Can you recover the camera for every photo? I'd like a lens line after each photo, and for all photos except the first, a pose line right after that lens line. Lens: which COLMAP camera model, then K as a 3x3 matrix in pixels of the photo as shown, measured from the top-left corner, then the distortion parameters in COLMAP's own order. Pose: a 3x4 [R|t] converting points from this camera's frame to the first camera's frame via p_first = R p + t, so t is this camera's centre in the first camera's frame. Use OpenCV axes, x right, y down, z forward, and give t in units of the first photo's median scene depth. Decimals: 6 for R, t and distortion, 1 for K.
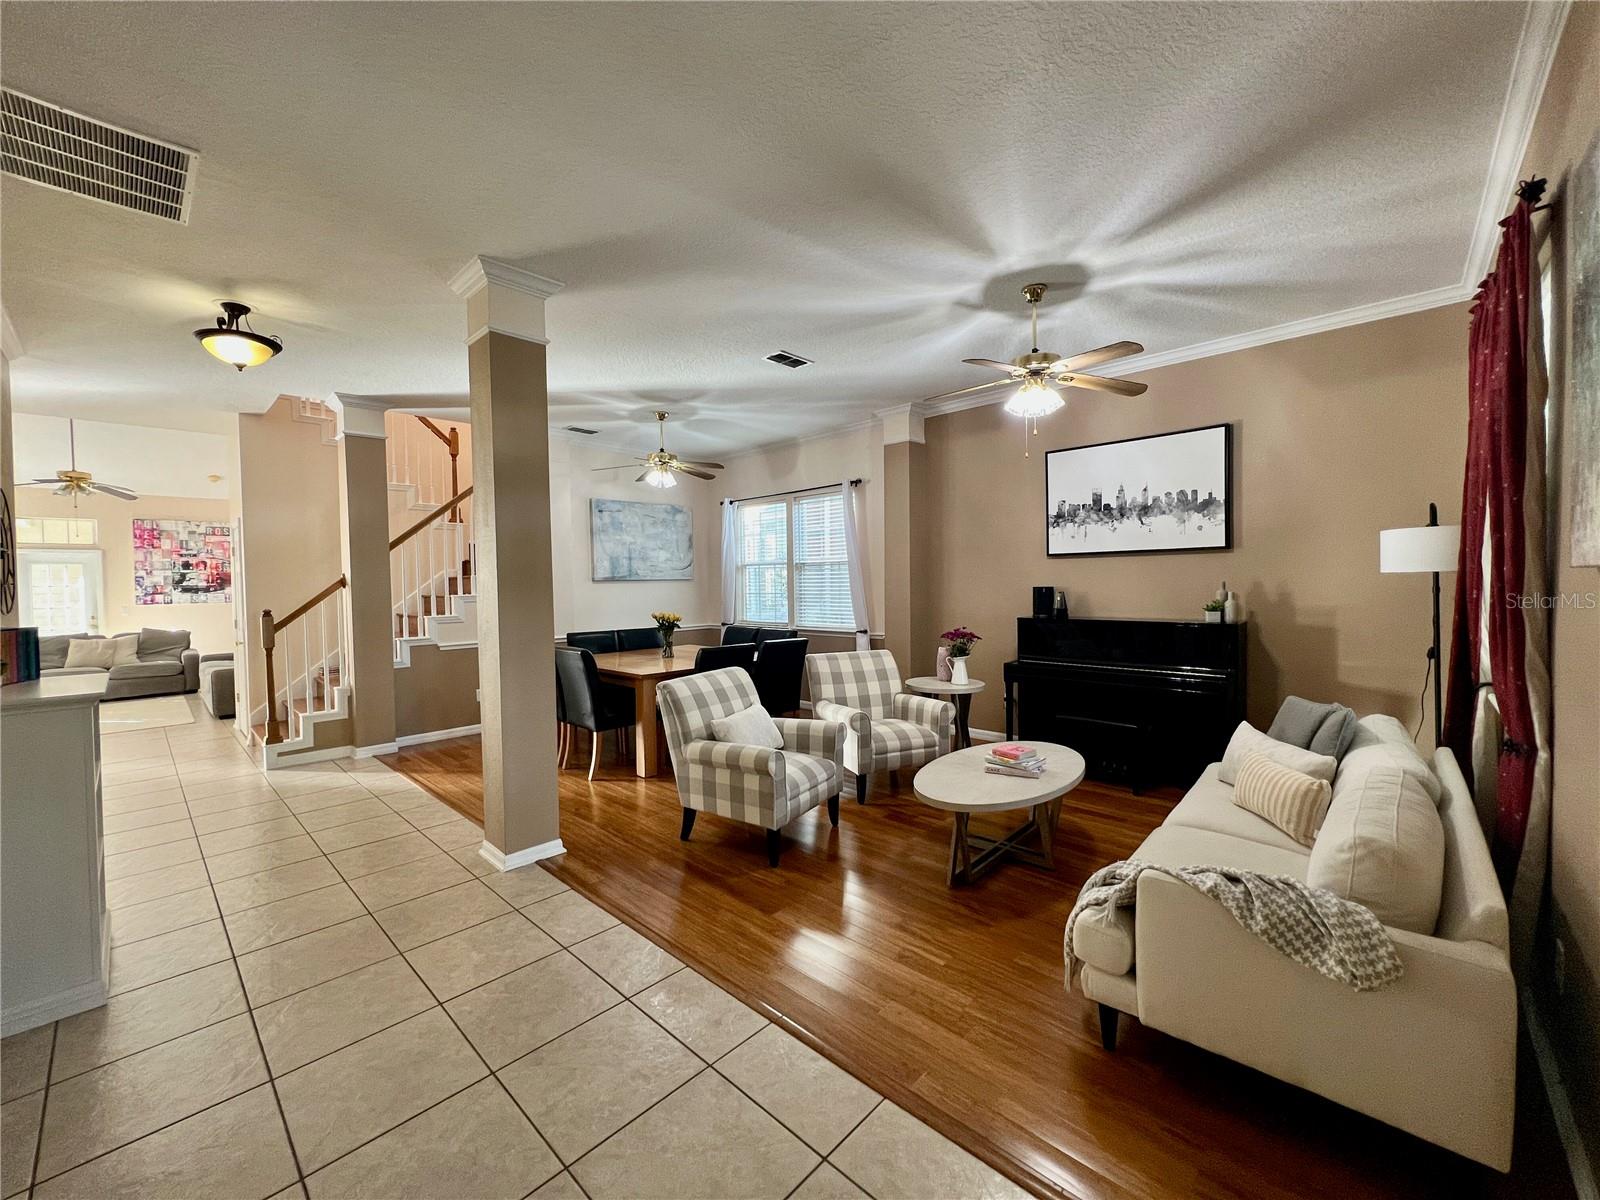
lens RADIAL K [[640.9, 0, 797.5], [0, 640.9, 594.4], [0, 0, 1]] dist [-0.000275, 0.000369]
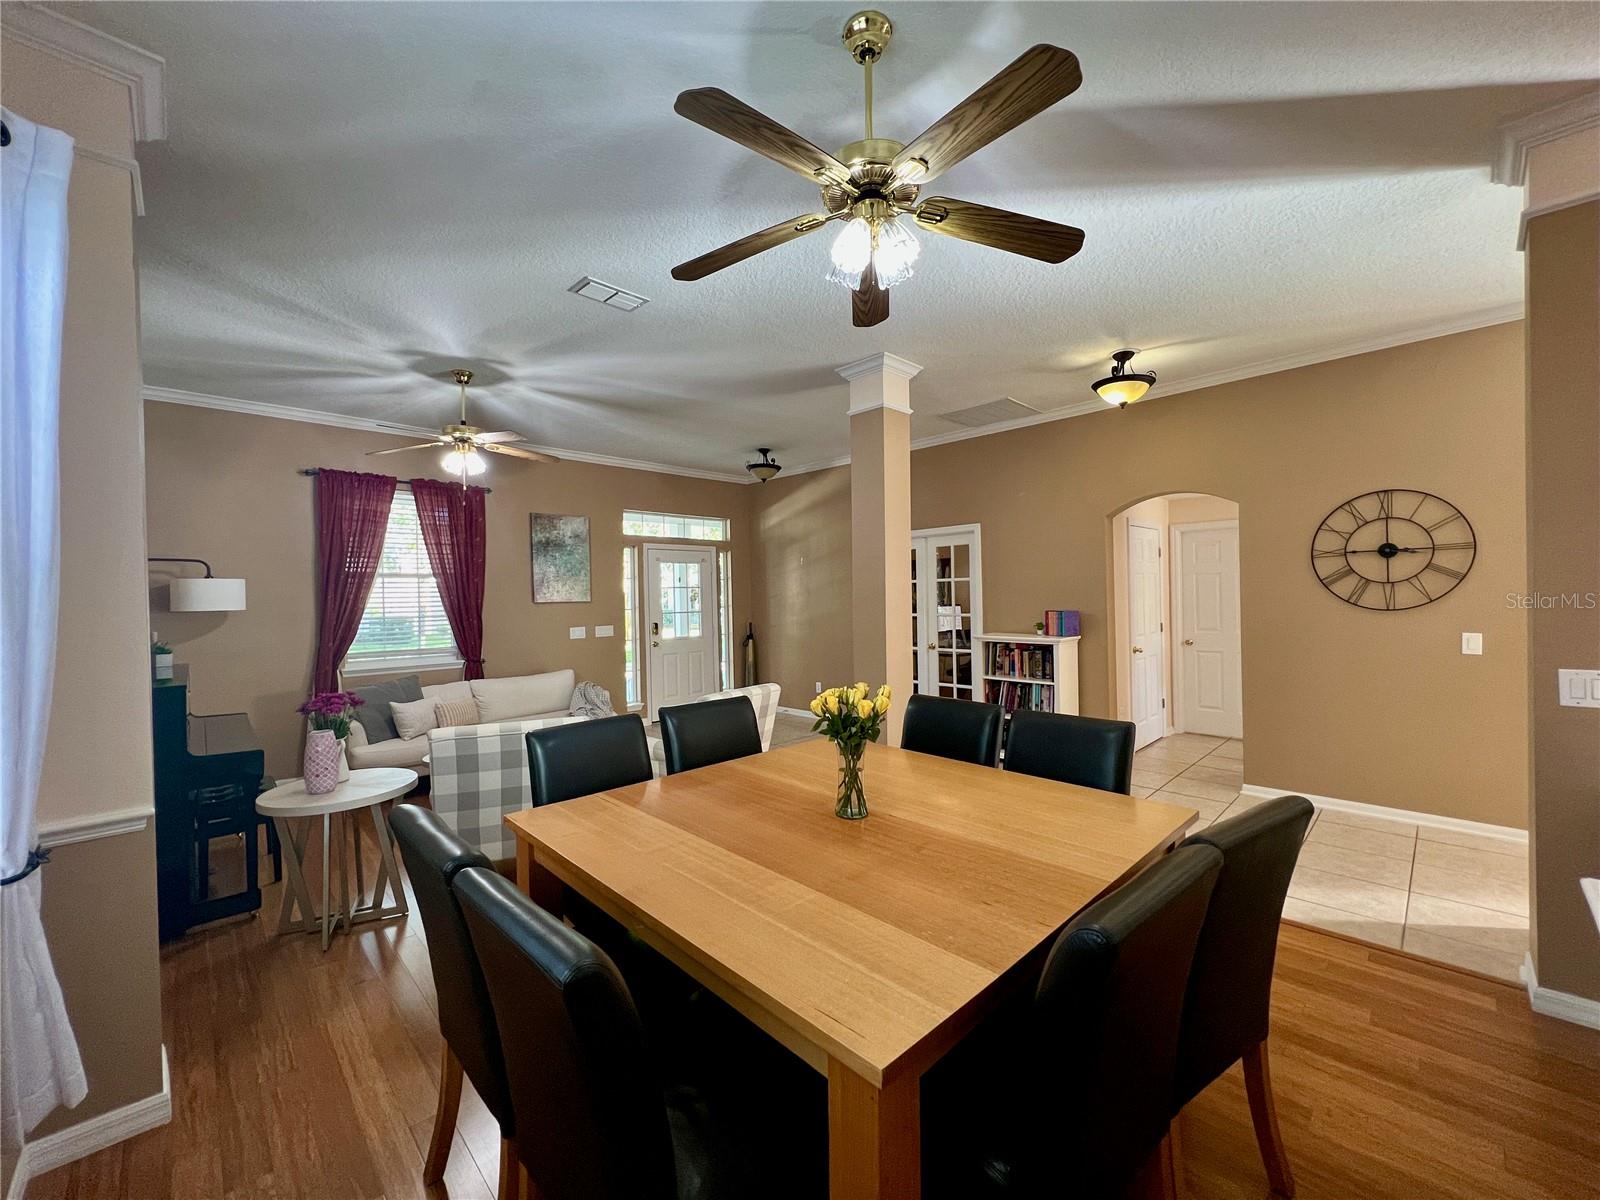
lens RADIAL K [[640.9, 0, 798.8], [0, 640.9, 599.1], [0, 0, 1]] dist [-0.000275, 0.000369]
pose [[-0.998739, 0.032442, 0.038326, -0.196339], [0.033510, 0.999058, 0.027562, -0.034535], [-0.037395, 0.028812, -0.998885, 1.407683]]
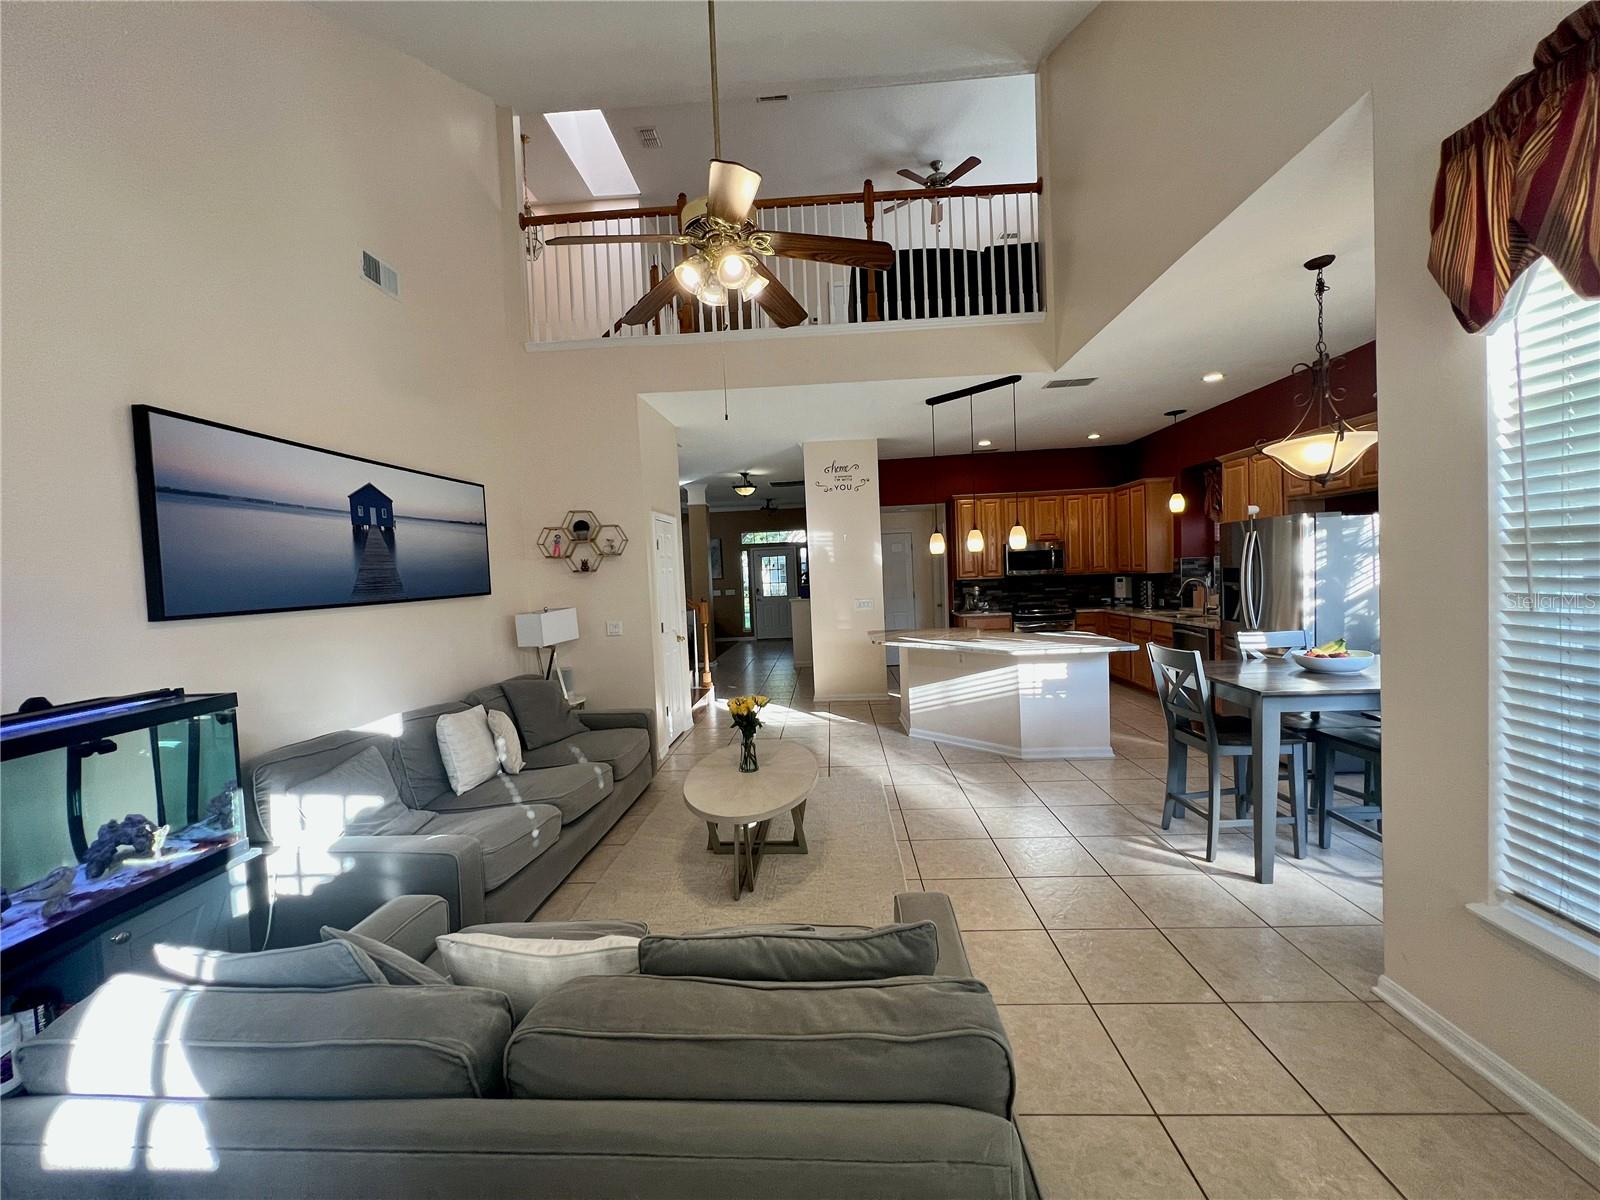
lens RADIAL K [[640.9, 0, 797.8], [0, 640.9, 595.1], [0, 0, 1]] dist [-0.000275, 0.000369]
pose [[-0.647919, 0.014152, 0.761578, -1.926339], [0.068686, 0.996840, 0.039912, -0.024452], [-0.758606, 0.078169, -0.646843, 1.645907]]
